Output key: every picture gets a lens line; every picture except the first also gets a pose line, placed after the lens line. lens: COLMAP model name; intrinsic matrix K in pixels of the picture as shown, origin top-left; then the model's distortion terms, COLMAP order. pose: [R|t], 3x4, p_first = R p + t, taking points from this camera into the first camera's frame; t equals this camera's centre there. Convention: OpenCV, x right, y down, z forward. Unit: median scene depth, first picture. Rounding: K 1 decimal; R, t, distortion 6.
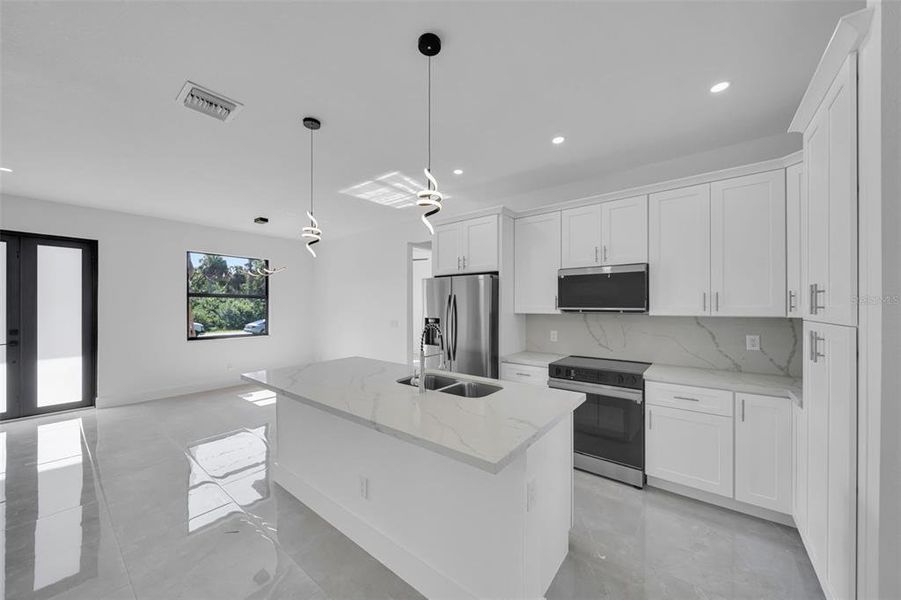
lens RADIAL K [[321.9, 0, 452.1], [0, 321.9, 305.8], [0, 0, 1]] dist [-0.001027, -0.000353]
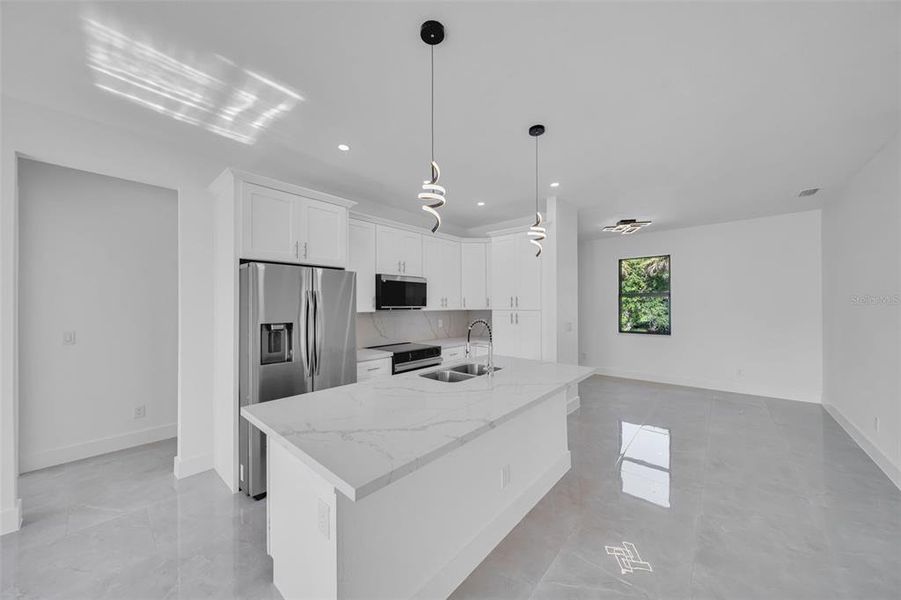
lens RADIAL K [[313.7, 0, 448.3], [0, 313.7, 303.0], [0, 0, 1]] dist [-0.001562, -0.000281]
pose [[0.054500, 0.006095, 0.998495, -0.977035], [0.003850, 0.999973, -0.006314, 0.001473], [-0.998506, 0.004188, 0.054475, 0.841000]]
